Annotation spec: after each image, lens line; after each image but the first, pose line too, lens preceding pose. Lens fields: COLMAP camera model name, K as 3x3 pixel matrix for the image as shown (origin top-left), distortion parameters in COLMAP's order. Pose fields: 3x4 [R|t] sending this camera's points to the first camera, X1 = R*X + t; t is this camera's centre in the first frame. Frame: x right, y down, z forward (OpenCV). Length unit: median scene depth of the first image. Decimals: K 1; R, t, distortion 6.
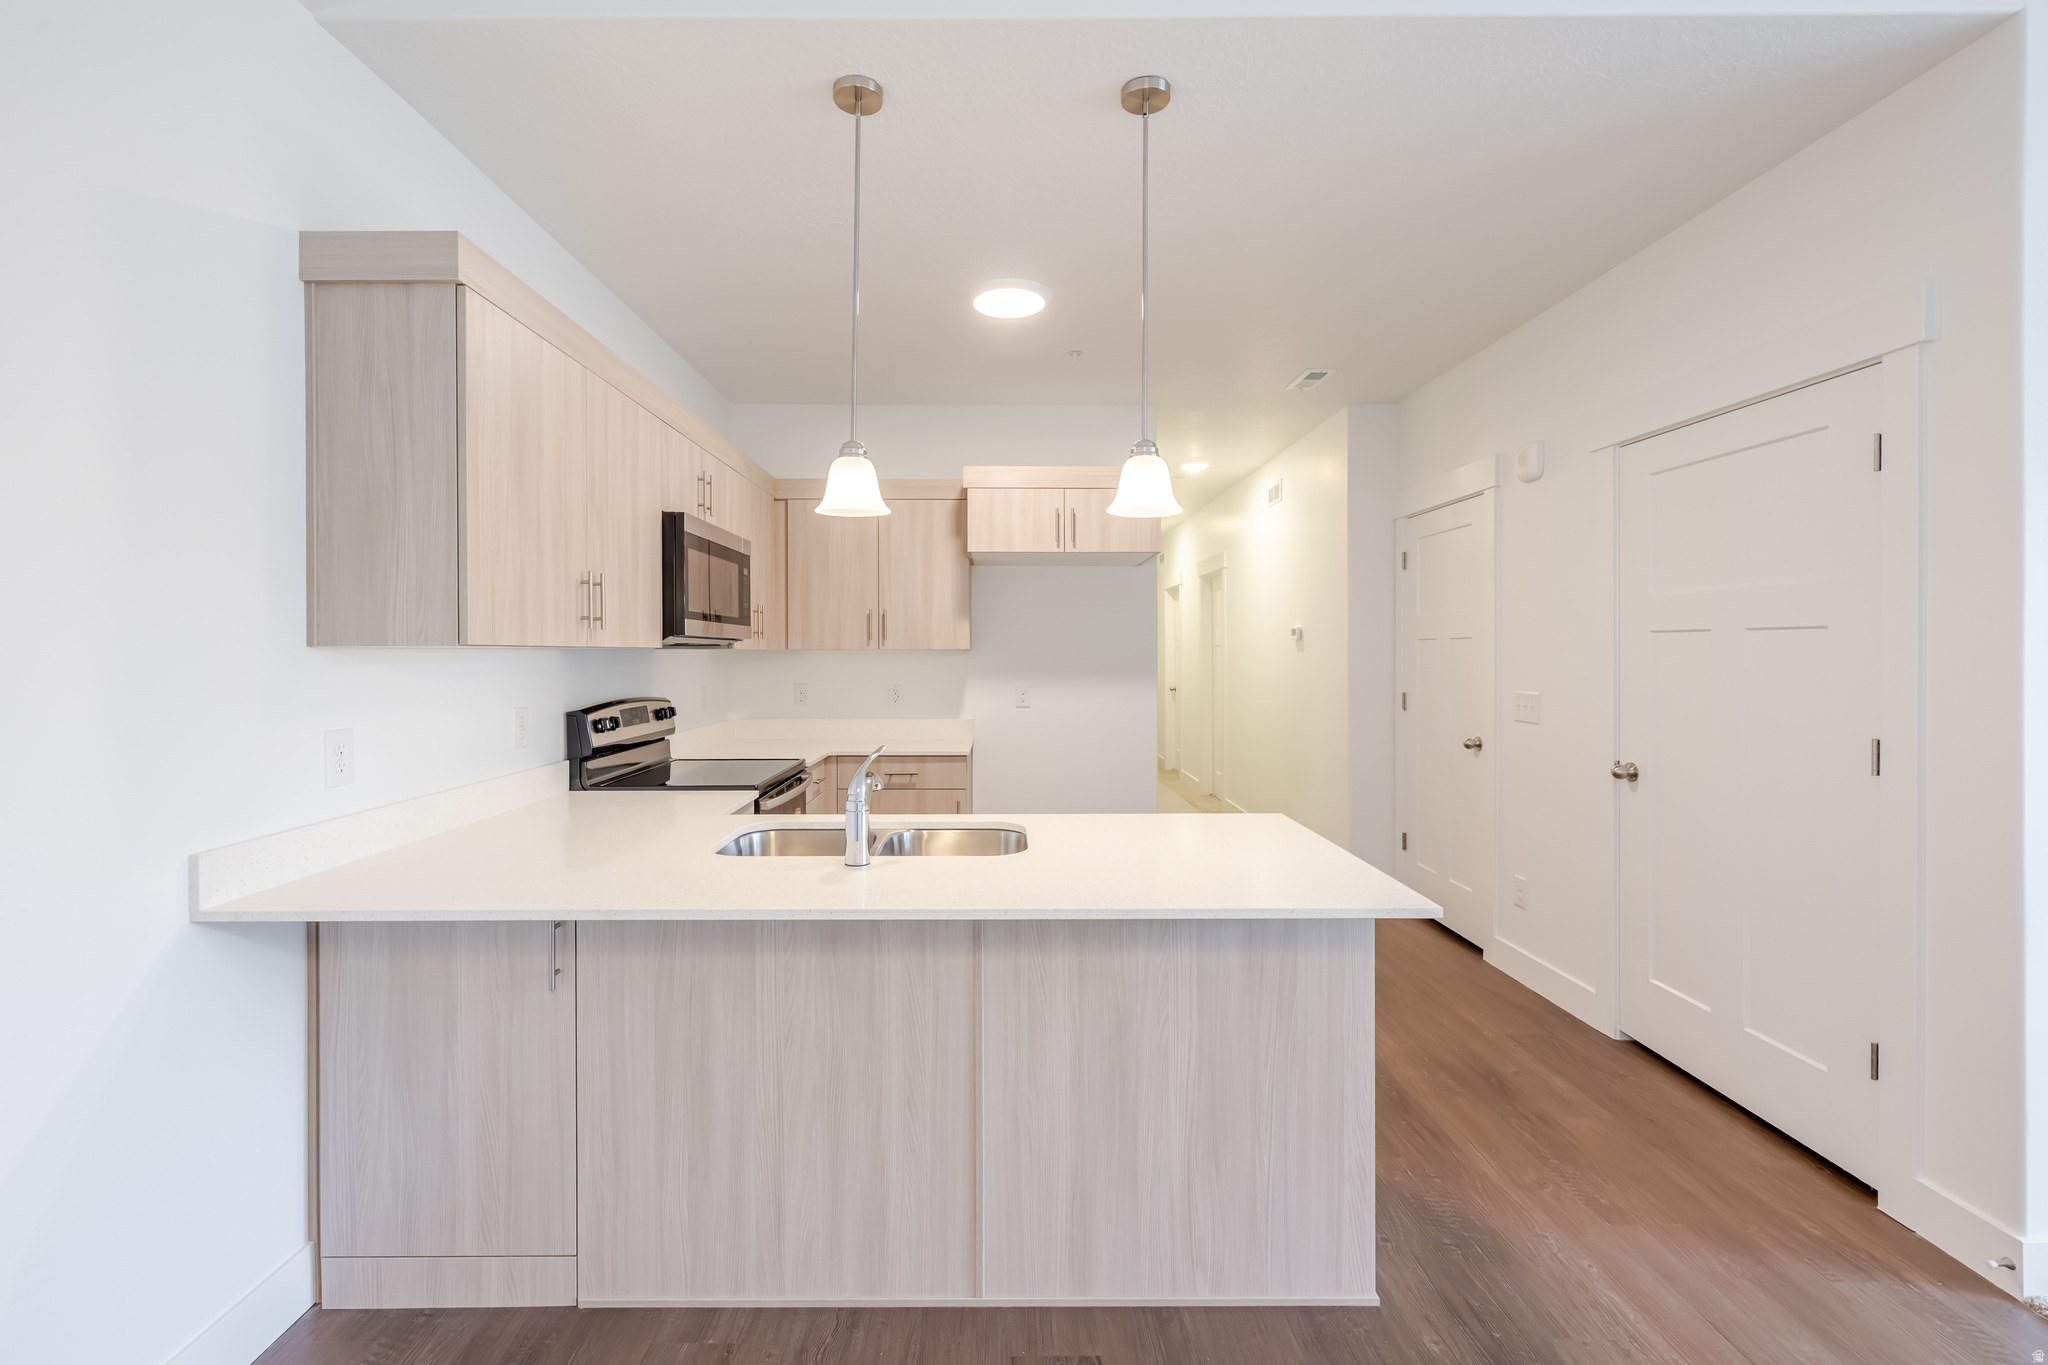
lens RADIAL K [[880.3, 0, 1001.2], [0, 880.3, 660.0], [0, 0, 1]] dist [0.004648, 0.000554]
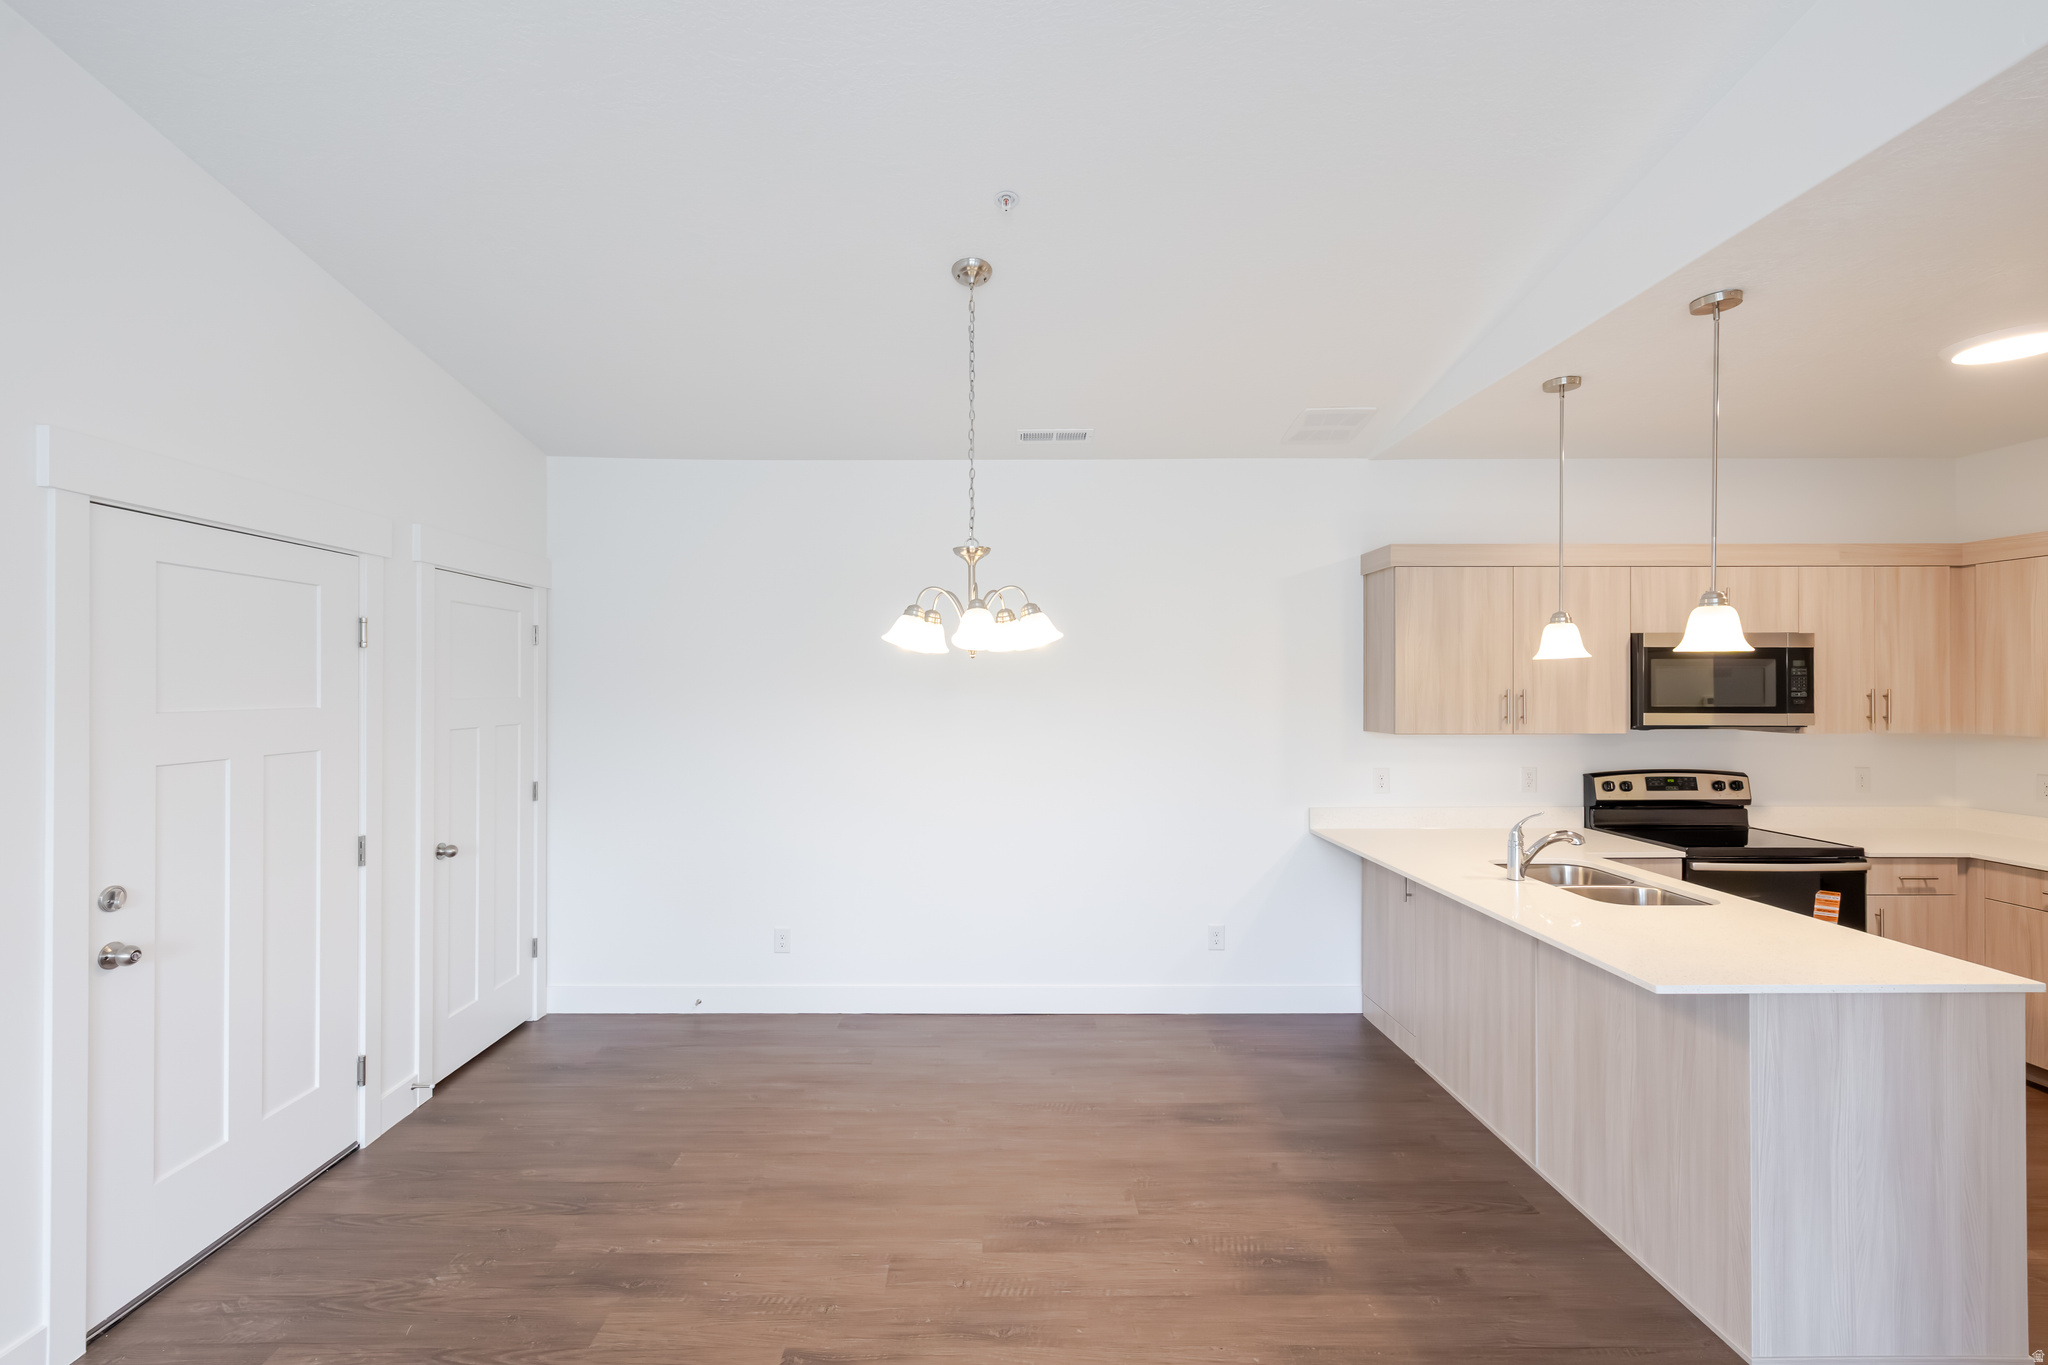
lens RADIAL K [[880.3, 0, 1008.5], [0, 880.3, 726.8], [0, 0, 1]] dist [0.004648, 0.000554]
pose [[0.012995, 0.049000, -0.998714, 0.766538], [-0.008266, 0.998770, 0.048895, -0.066652], [0.999881, 0.007620, 0.013384, 0.015417]]
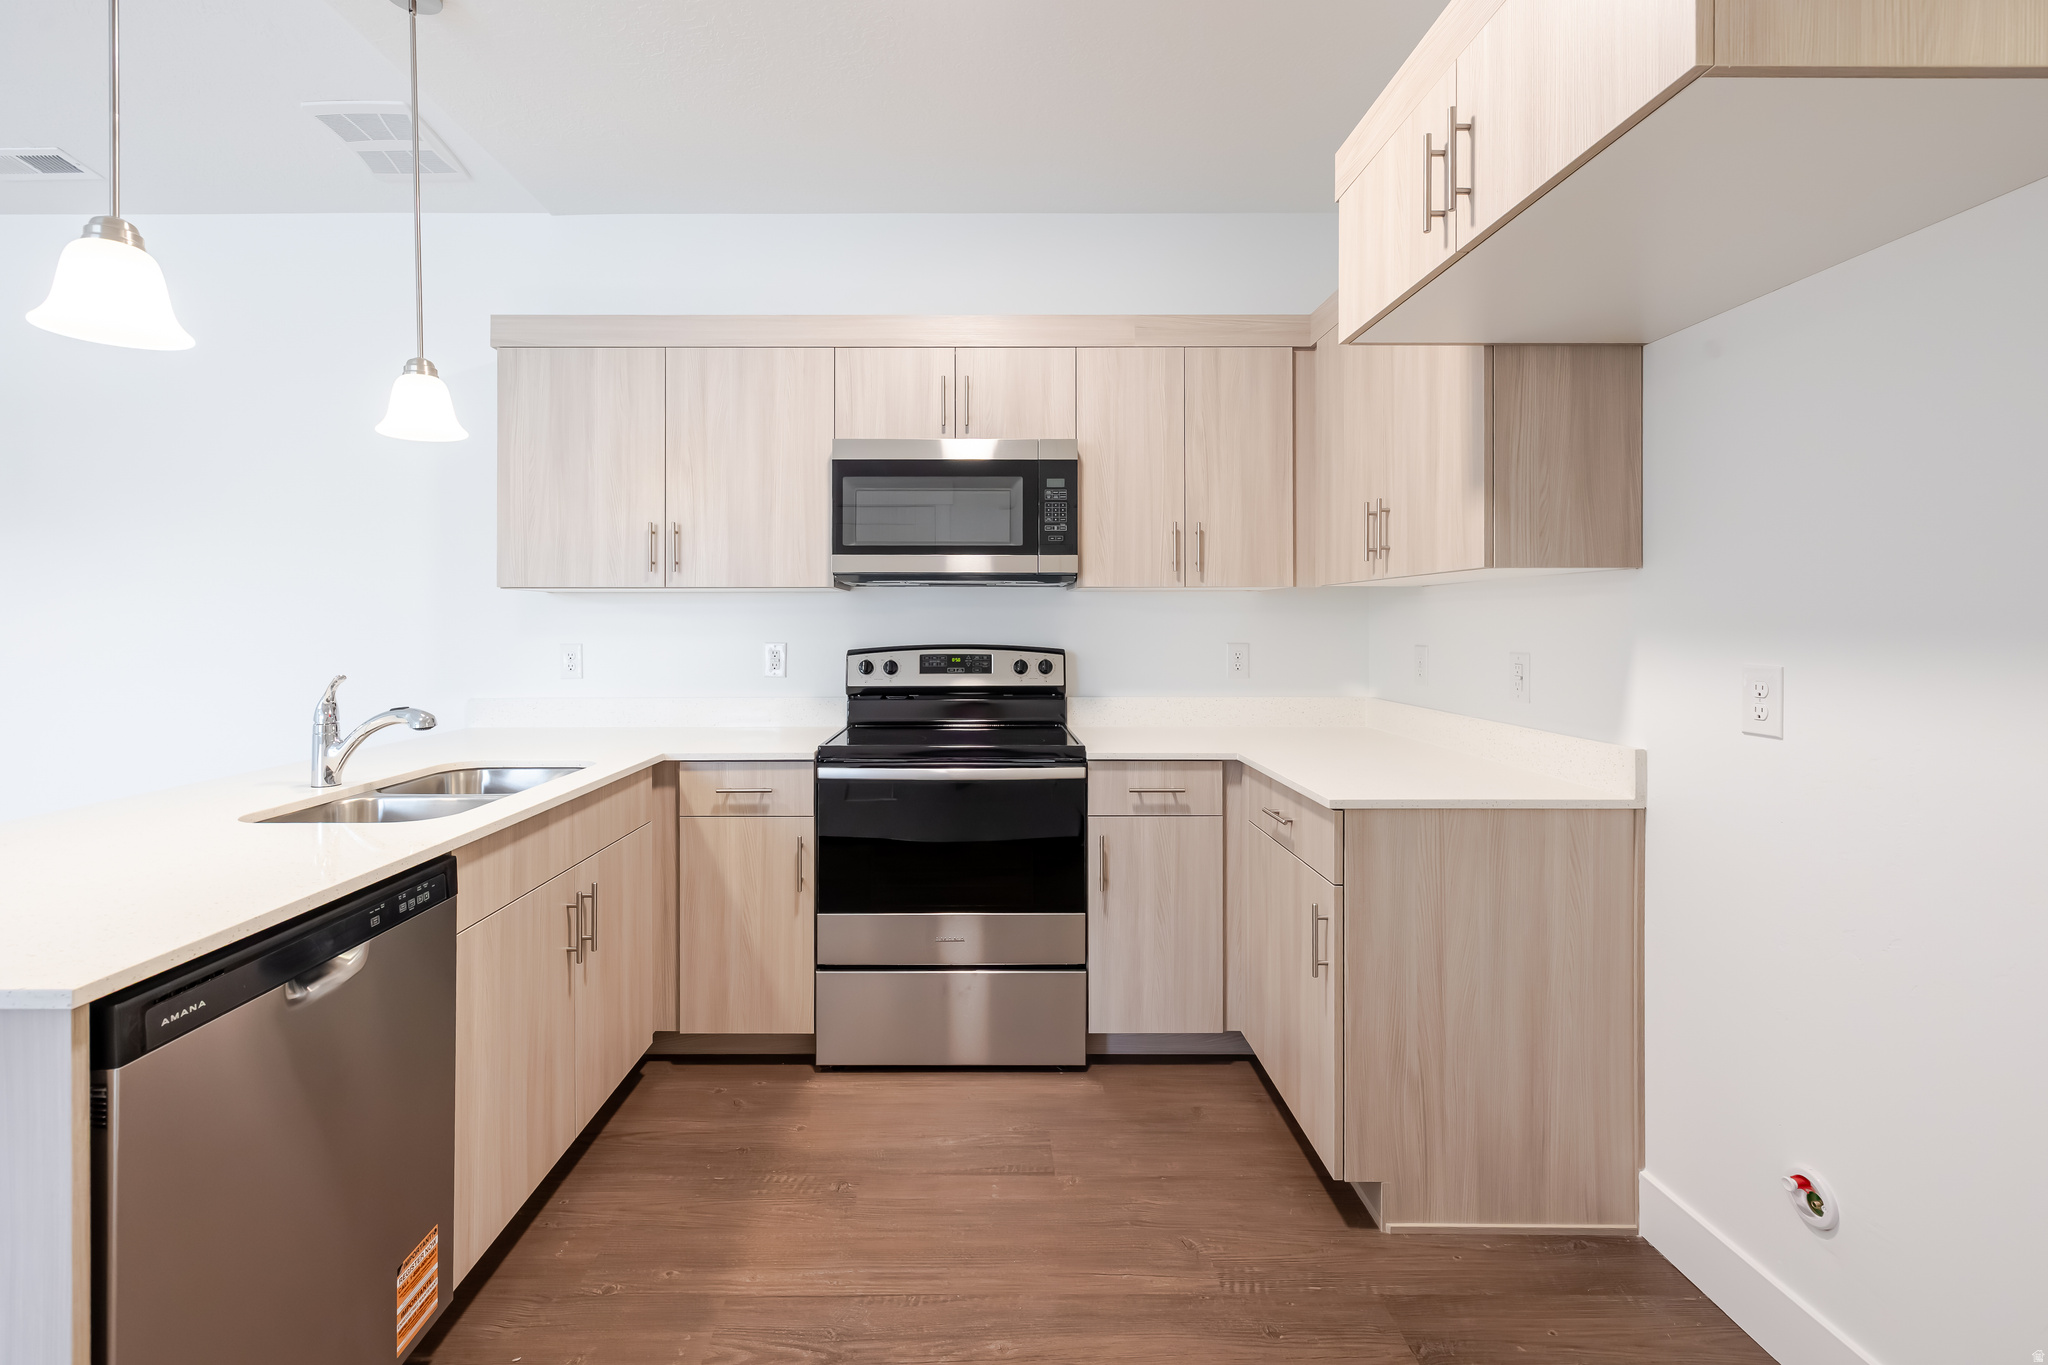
lens RADIAL K [[880.3, 0, 995.1], [0, 880.3, 663.2], [0, 0, 1]] dist [0.004648, 0.000554]
pose [[-0.000154, 0.043363, -0.999059, 0.451342], [-0.007858, 0.999028, 0.043363, 0.020298], [0.999969, 0.007857, 0.000186, 0.935814]]
